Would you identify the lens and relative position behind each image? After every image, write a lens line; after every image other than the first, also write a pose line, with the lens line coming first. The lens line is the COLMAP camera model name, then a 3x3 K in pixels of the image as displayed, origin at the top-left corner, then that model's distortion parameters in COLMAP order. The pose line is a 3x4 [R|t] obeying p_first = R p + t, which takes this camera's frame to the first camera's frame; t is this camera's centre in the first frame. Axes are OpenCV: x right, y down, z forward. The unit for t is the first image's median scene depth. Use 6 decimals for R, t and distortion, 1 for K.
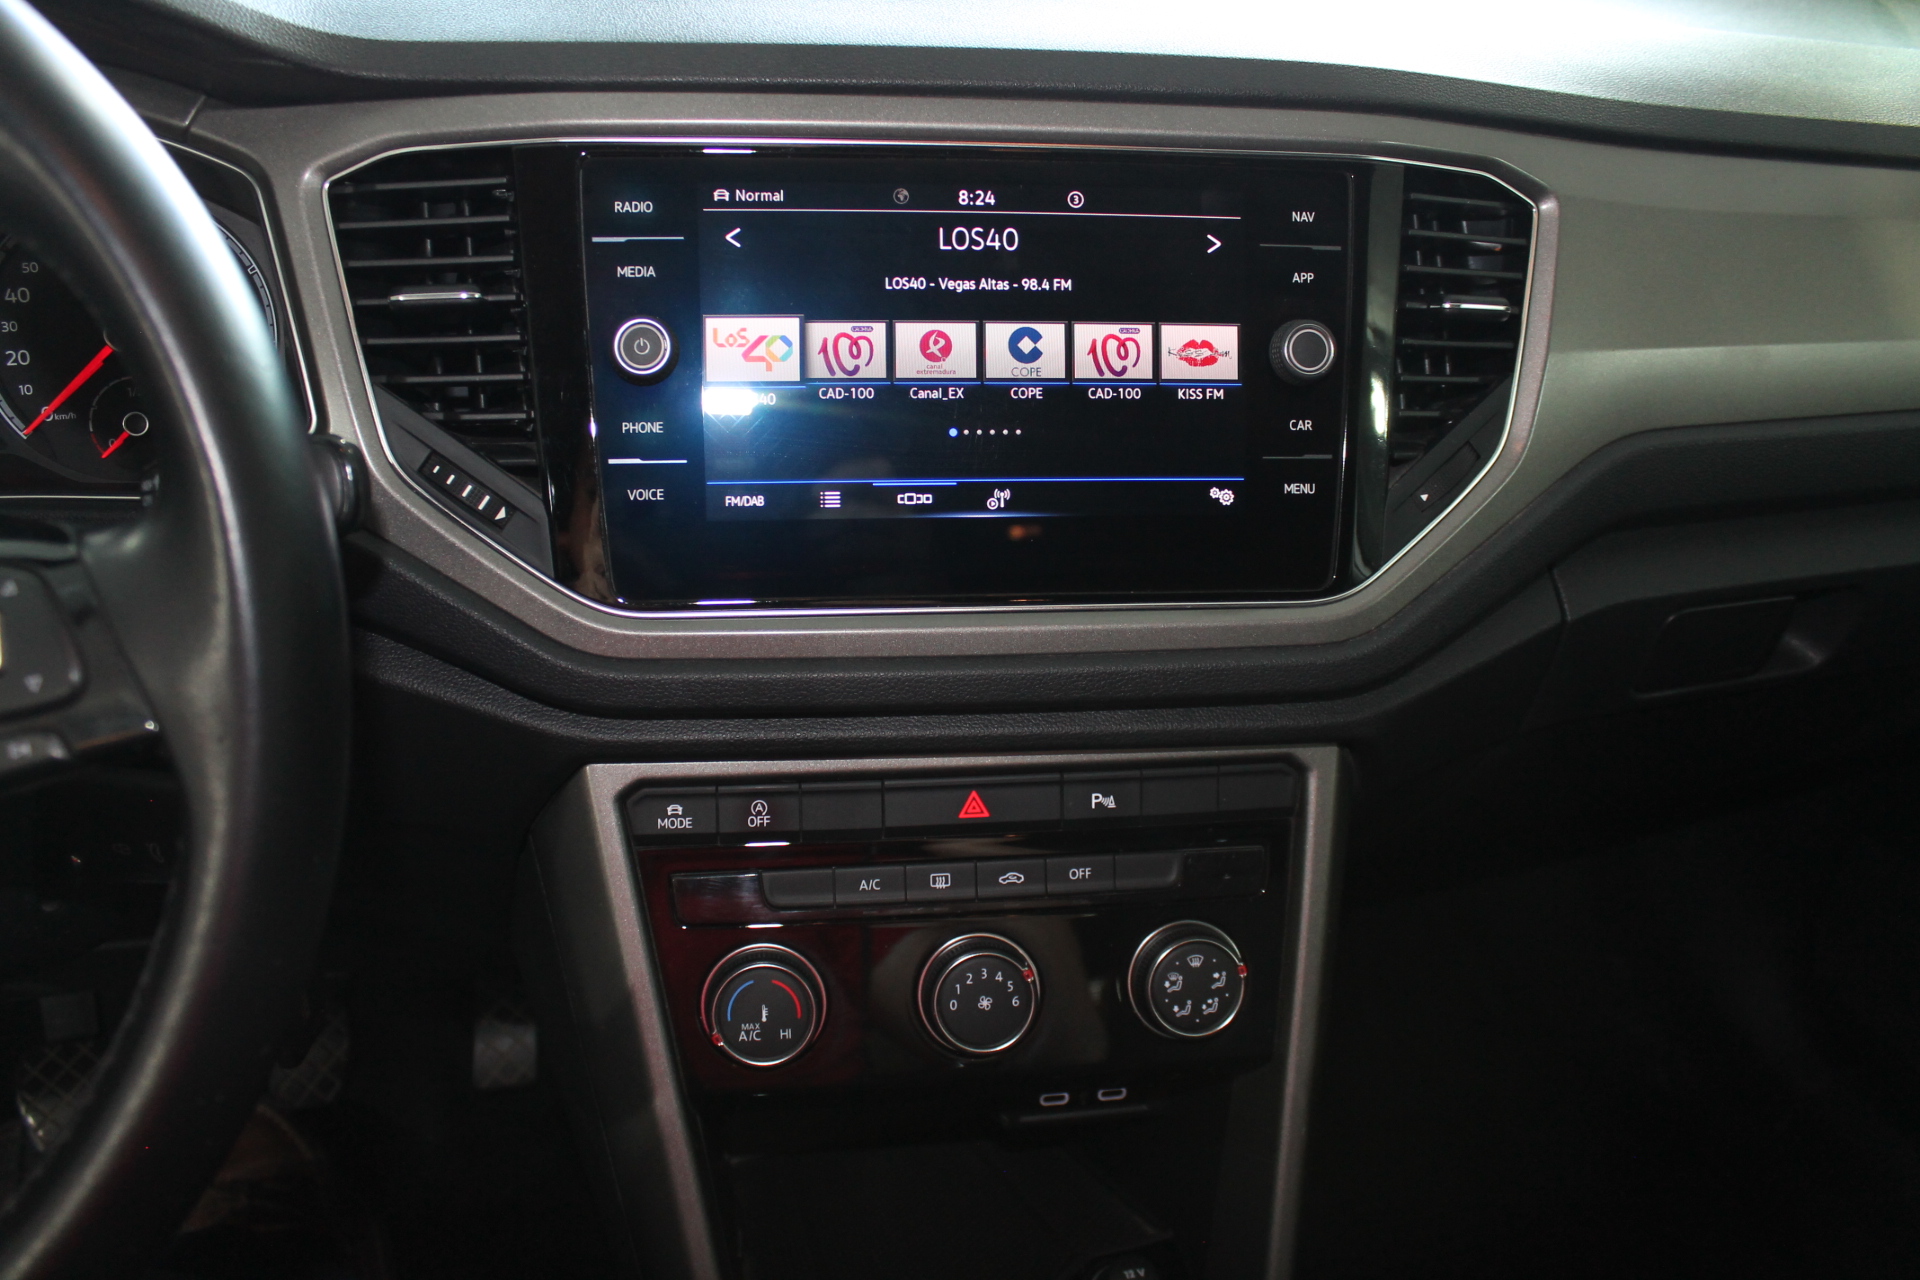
lens RADIAL K [[1556.8, 0, 960.9], [0, 1556.8, 647.9], [0, 0, 1]] dist [-0.150724, 0.098515]
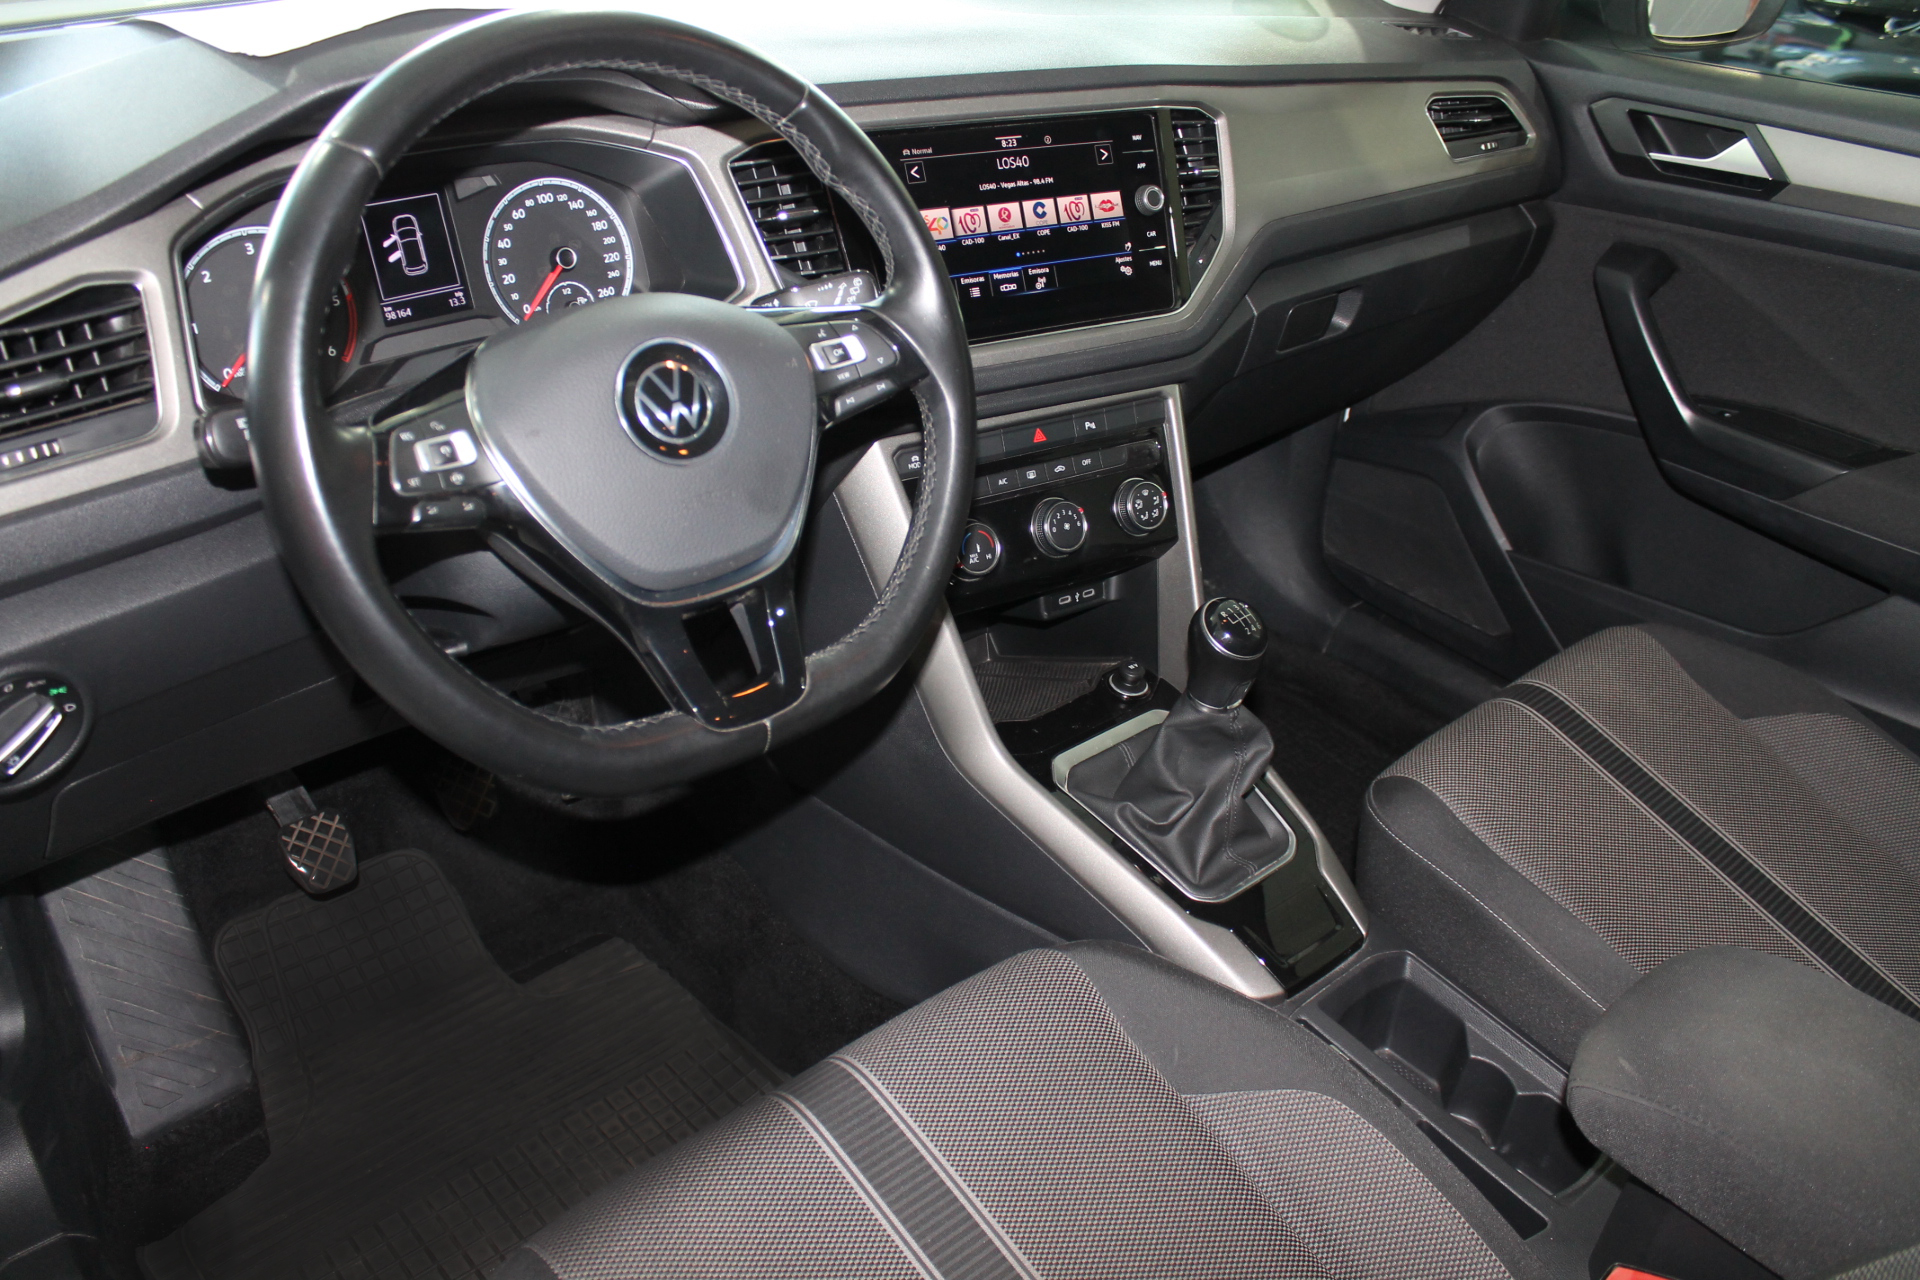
lens RADIAL K [[1556.8, 0, 961.6], [0, 1556.8, 640.1], [0, 0, 1]] dist [-0.150724, 0.098515]
pose [[0.905299, -0.212134, 0.368013, -0.963334], [0.191105, 0.977140, 0.093141, 0.165719], [-0.379359, -0.013991, 0.925144, -0.931728]]
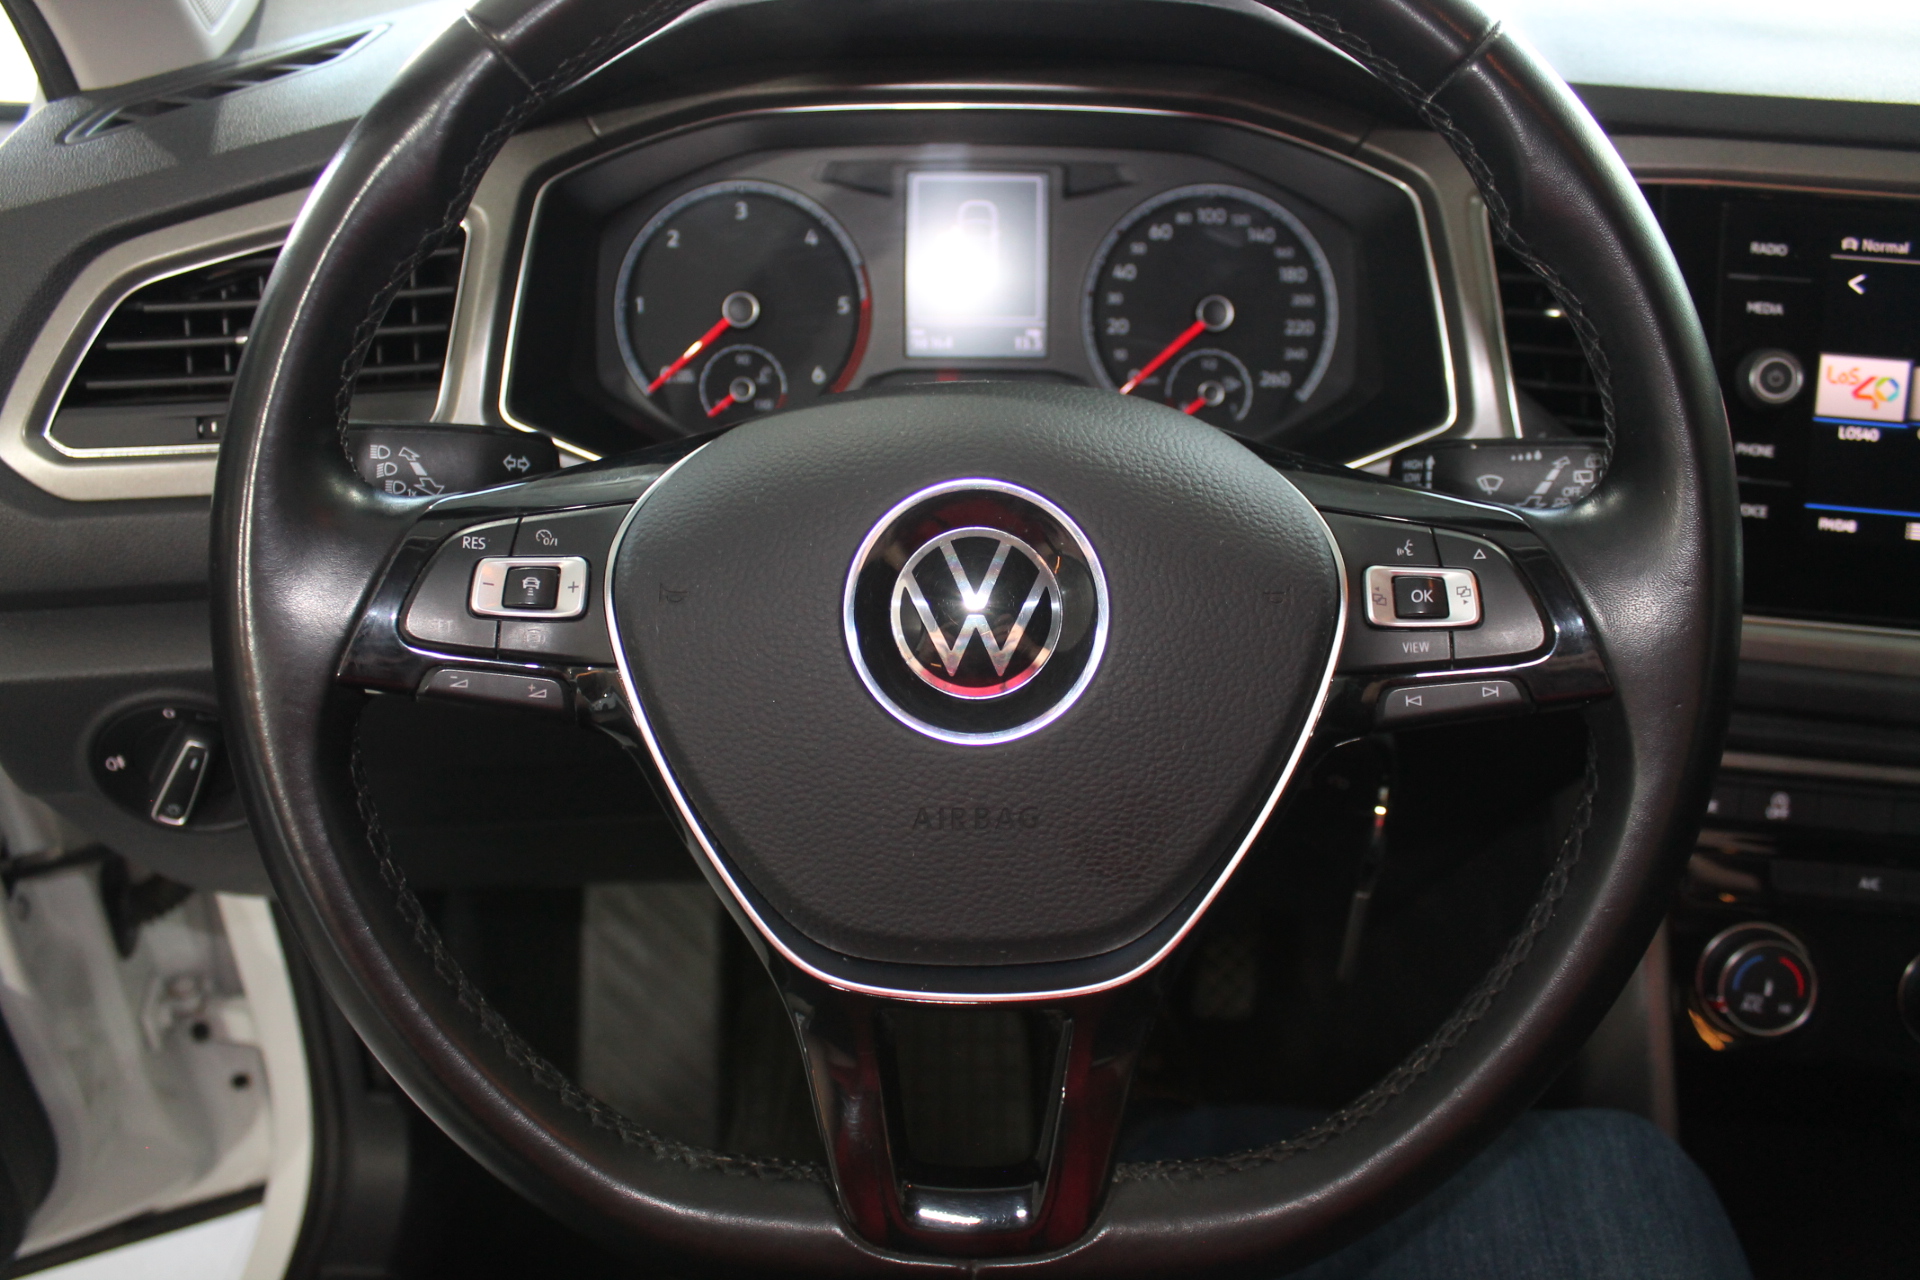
lens RADIAL K [[1556.8, 0, 968.8], [0, 1556.8, 664.6], [0, 0, 1]] dist [-0.150724, 0.098515]
pose [[0.959483, 0.115570, -0.256976, -0.438683], [-0.107903, 0.993197, 0.043788, 0.023075], [0.260288, -0.014285, 0.965425, -0.182780]]
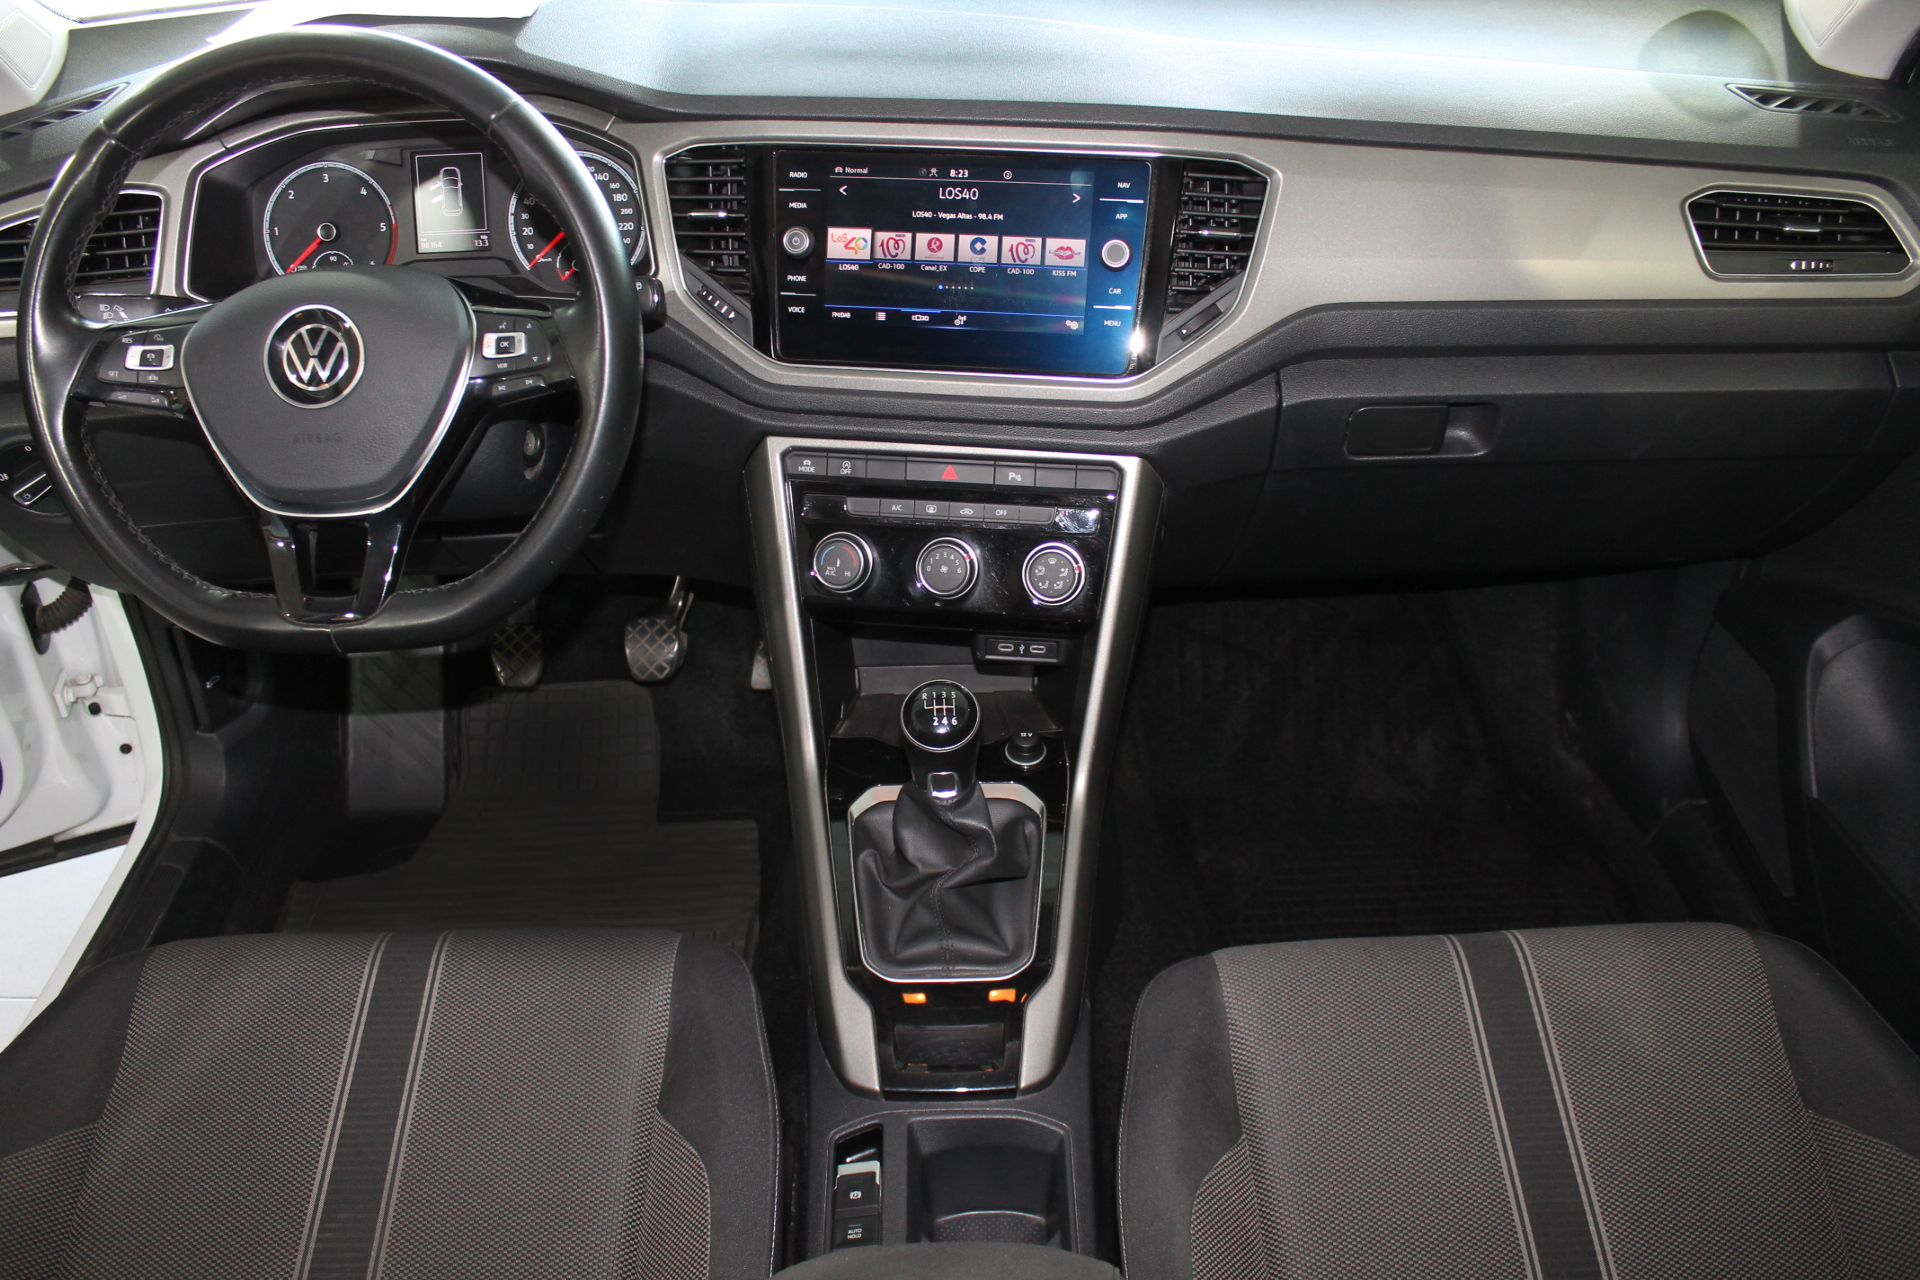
lens RADIAL K [[1556.8, 0, 973.6], [0, 1556.8, 627.9], [0, 0, 1]] dist [-0.150724, 0.098515]
pose [[0.965029, 0.099192, -0.242653, 0.585884], [-0.079225, 0.992720, 0.090726, 0.123570], [0.249886, -0.068329, 0.965861, -1.023529]]
